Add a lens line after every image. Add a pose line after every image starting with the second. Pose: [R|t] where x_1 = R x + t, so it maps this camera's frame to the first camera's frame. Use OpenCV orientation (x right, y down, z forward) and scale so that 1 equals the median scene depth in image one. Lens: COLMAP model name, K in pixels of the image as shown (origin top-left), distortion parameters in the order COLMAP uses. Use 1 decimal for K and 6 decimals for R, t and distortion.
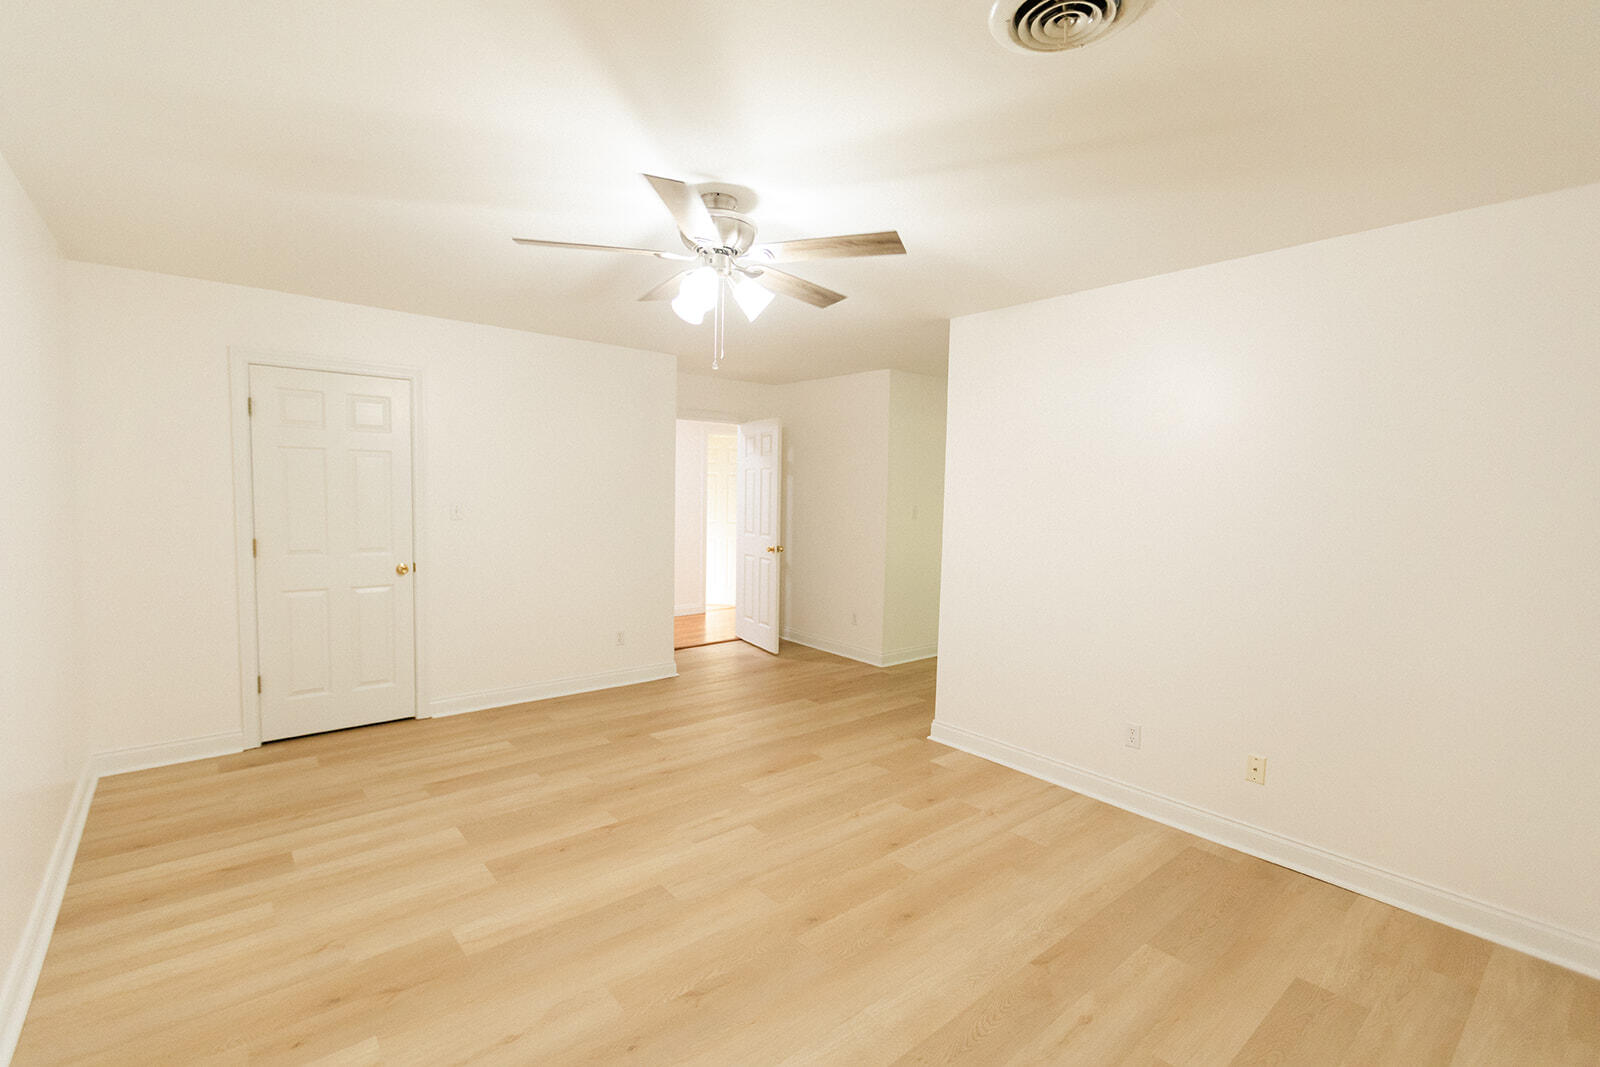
lens RADIAL K [[725.9, 0, 791.4], [0, 725.9, 539.0], [0, 0, 1]] dist [0.011180, -0.000529]
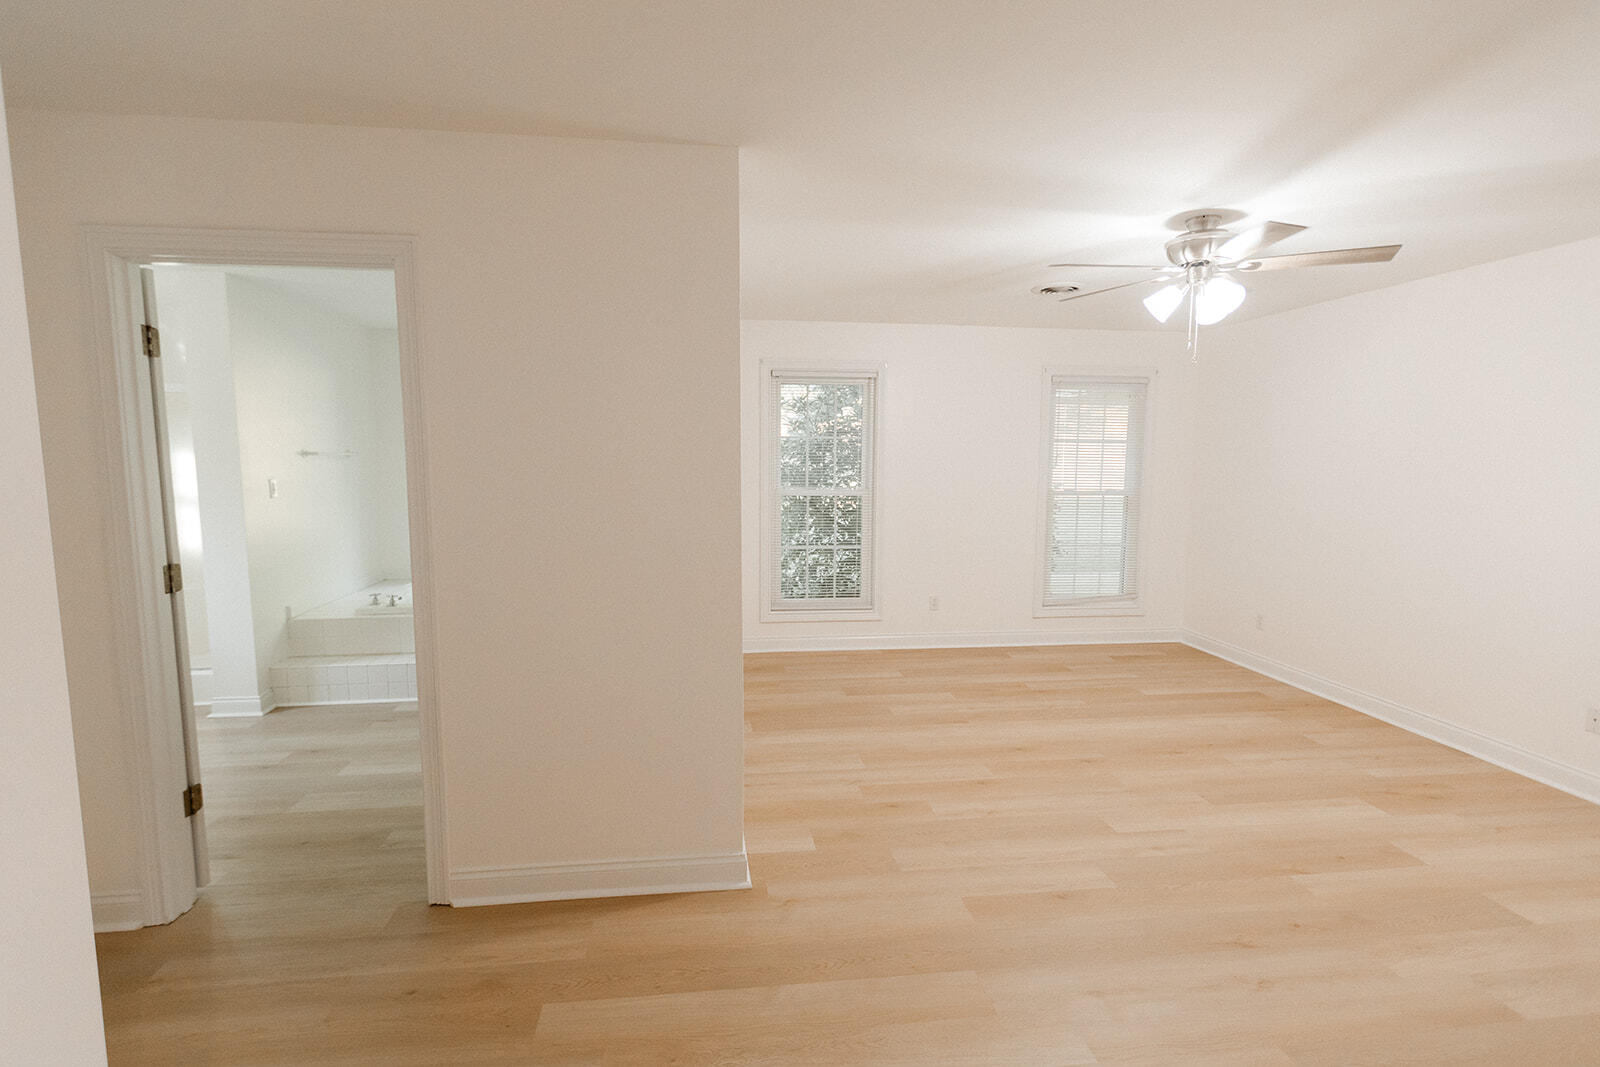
lens RADIAL K [[725.9, 0, 791.4], [0, 725.9, 539.0], [0, 0, 1]] dist [0.011180, -0.000529]
pose [[-0.839860, -0.088554, 0.535531, -0.185621], [0.017283, 0.981740, 0.189441, -0.162838], [-0.542528, 0.168359, -0.822994, 2.069050]]
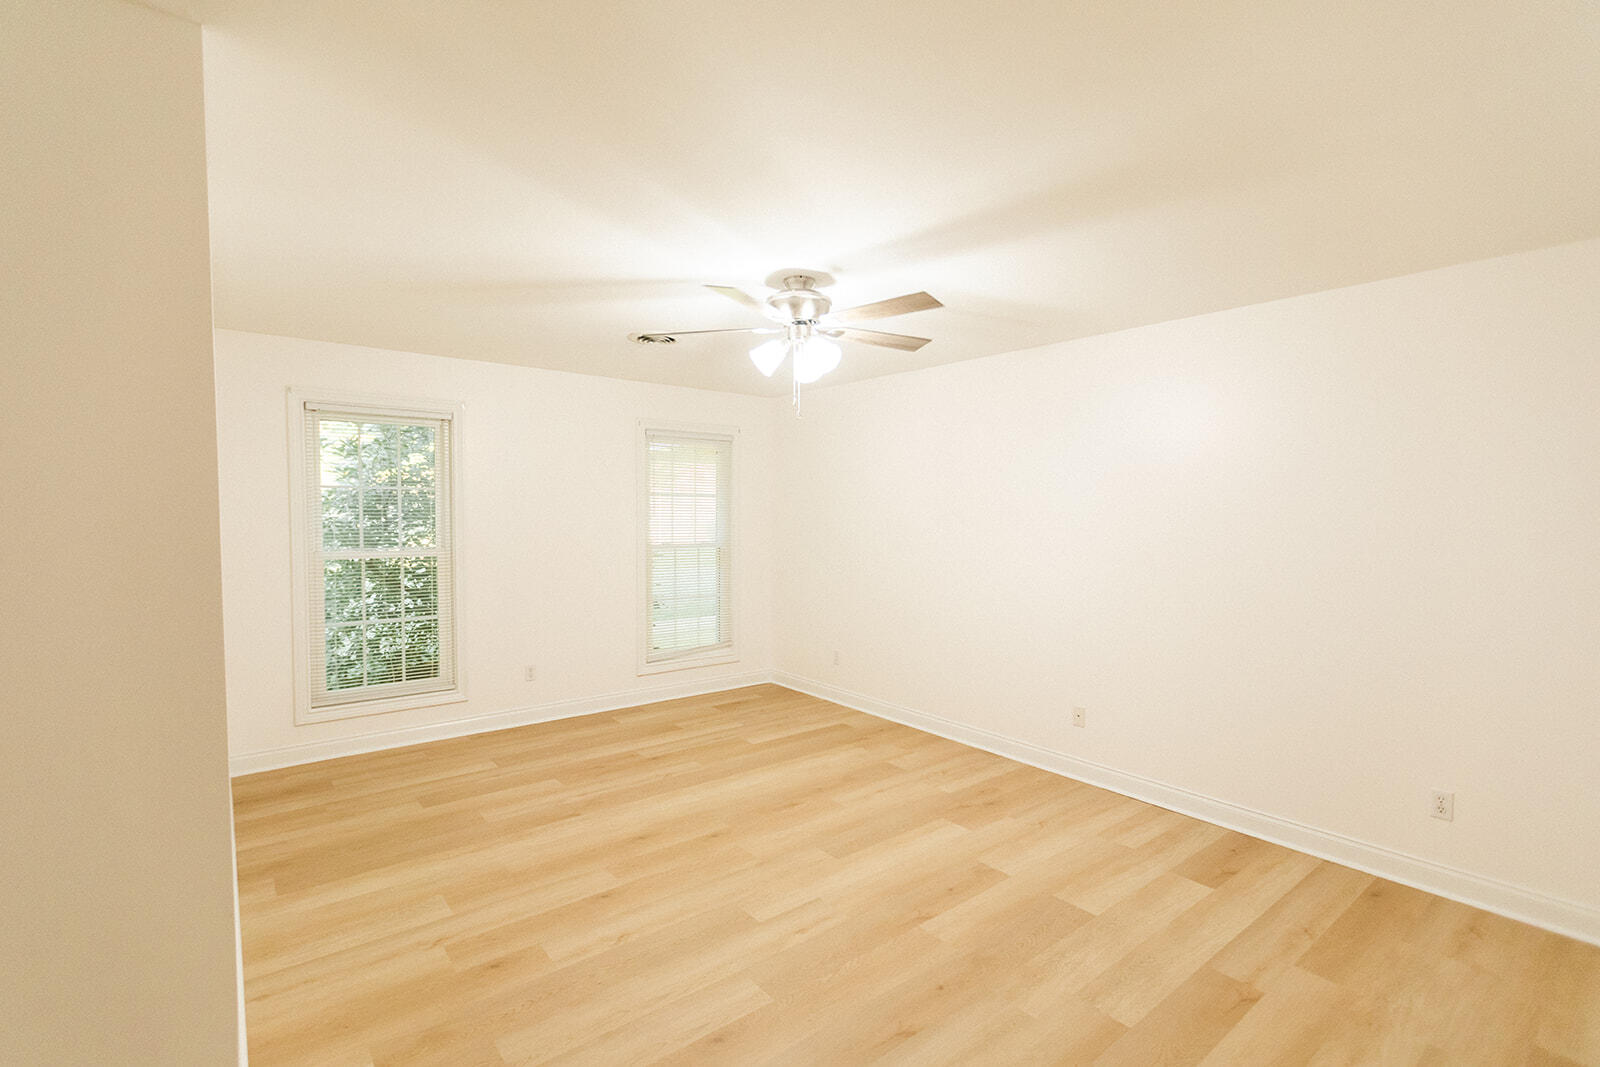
lens RADIAL K [[725.9, 0, 791.4], [0, 725.9, 539.0], [0, 0, 1]] dist [0.011180, -0.000529]
pose [[-0.999398, -0.027152, 0.021611, -0.107834], [-0.024478, 0.992990, 0.115634, -0.151390], [-0.024600, 0.115035, -0.993057, 1.919054]]
